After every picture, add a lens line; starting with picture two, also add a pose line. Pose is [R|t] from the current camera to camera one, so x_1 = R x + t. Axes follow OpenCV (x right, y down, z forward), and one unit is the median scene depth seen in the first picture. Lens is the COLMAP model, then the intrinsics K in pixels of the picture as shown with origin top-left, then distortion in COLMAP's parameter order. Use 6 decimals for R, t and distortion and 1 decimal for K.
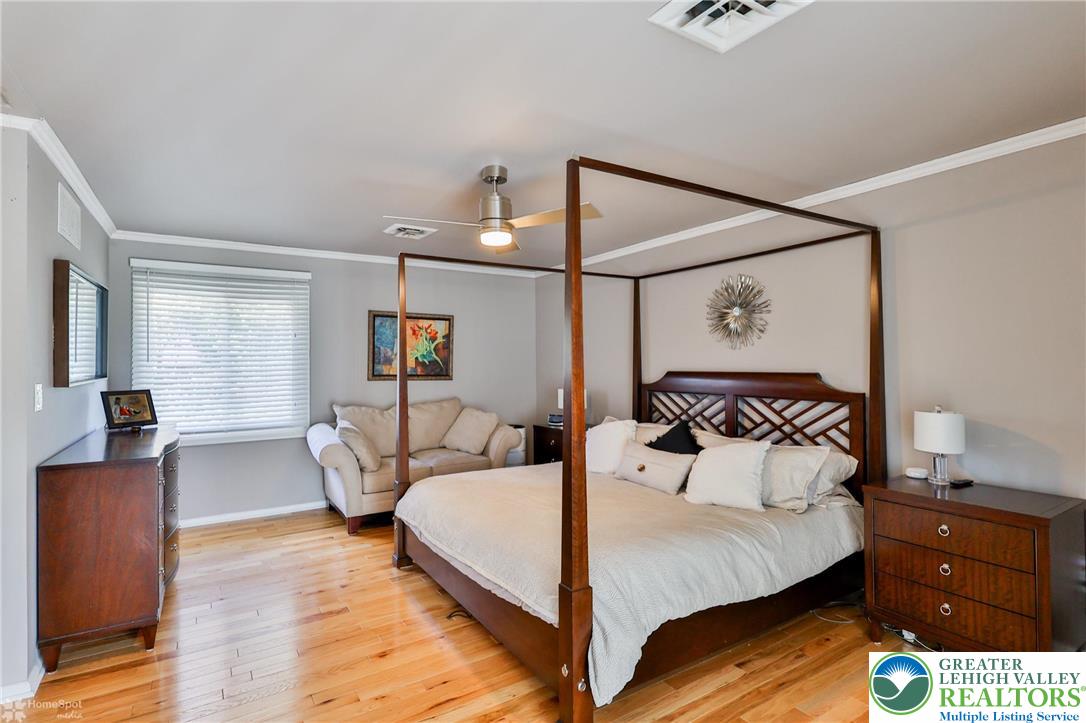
lens RADIAL K [[539.5, 0, 539.6], [0, 539.5, 357.6], [0, 0, 1]] dist [-0.001367, -0.000617]
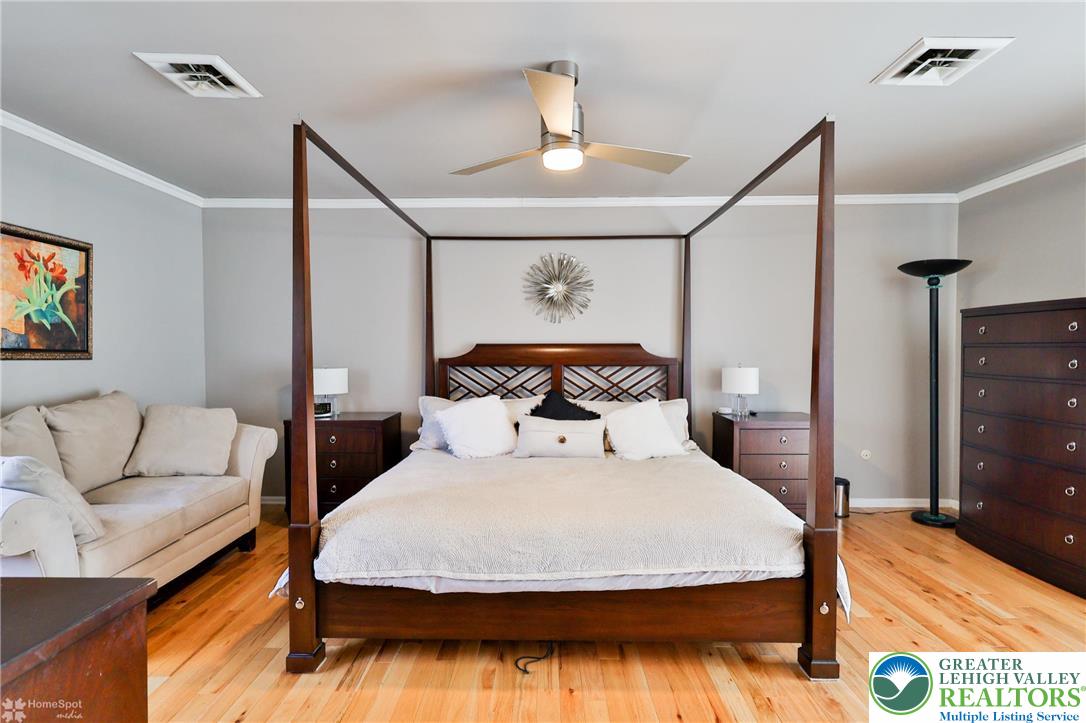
lens RADIAL K [[545.5, 0, 543.0], [0, 545.5, 361.5], [0, 0, 1]] dist [-0.003451, -0.000464]
pose [[0.538528, -0.010383, 0.842543, -0.537916], [-0.008824, 0.999800, 0.017961, 0.040734], [-0.842561, -0.017107, 0.538329, 0.425610]]
